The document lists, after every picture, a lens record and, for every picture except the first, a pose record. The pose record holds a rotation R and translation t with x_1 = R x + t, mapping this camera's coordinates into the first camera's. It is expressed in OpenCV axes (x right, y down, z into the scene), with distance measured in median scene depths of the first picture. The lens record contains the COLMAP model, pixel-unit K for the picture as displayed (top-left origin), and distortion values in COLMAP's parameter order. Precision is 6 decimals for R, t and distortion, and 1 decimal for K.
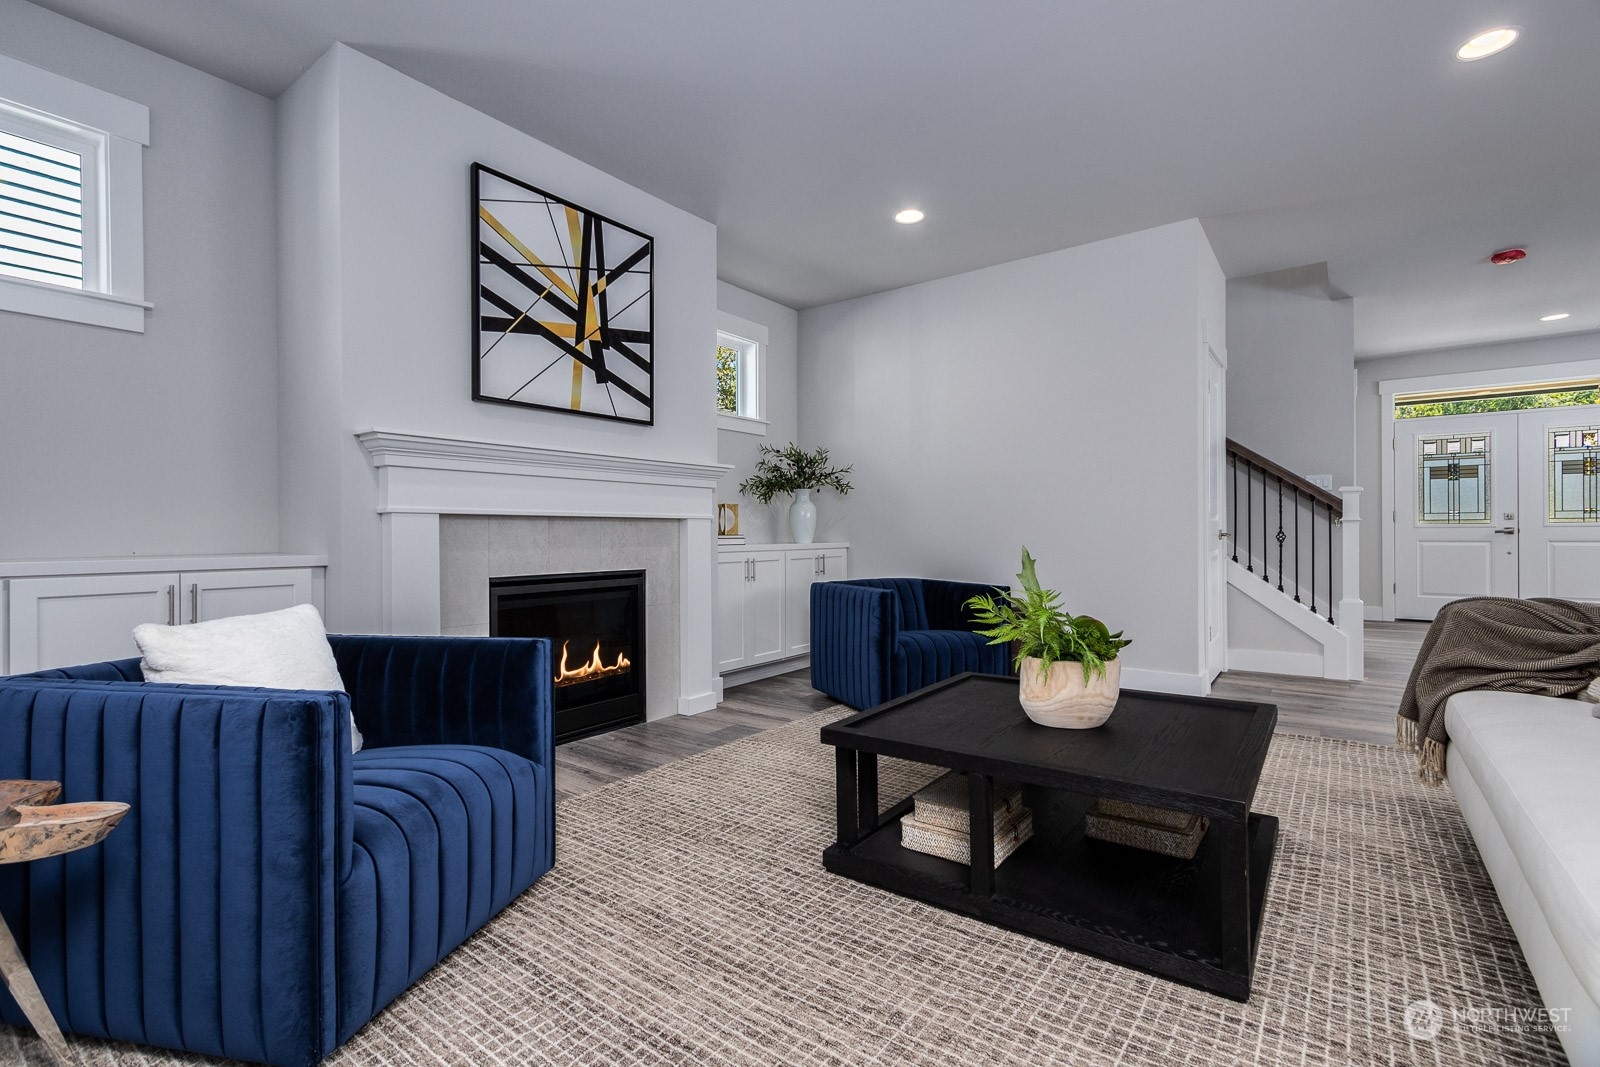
lens RADIAL K [[736.4, 0, 800.0], [0, 736.4, 533.5], [0, 0, 1]] dist [-0.000539, -0.000051]
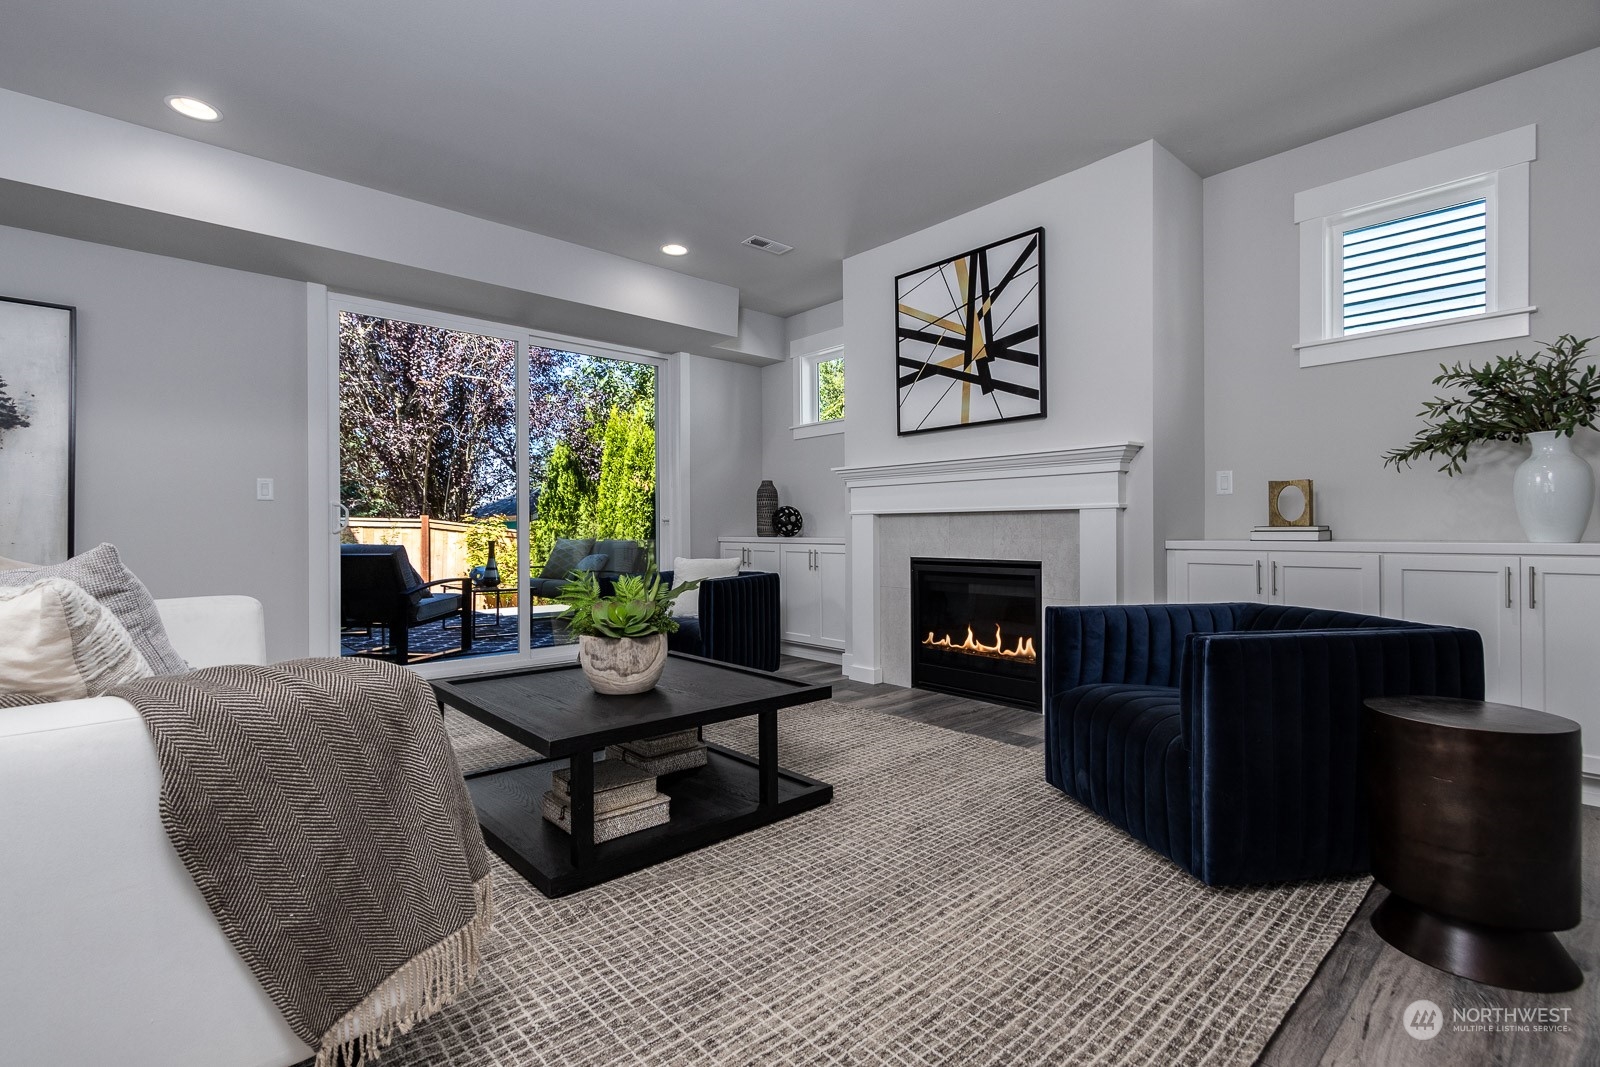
lens RADIAL K [[736.4, 0, 800.0], [0, 736.4, 533.5], [0, 0, 1]] dist [-0.000539, -0.000051]
pose [[-0.199877, 0.005459, -0.979806, 0.914428], [0.000905, 0.999985, 0.005387, 0.005264], [0.979821, 0.000190, -0.199879, 0.960540]]
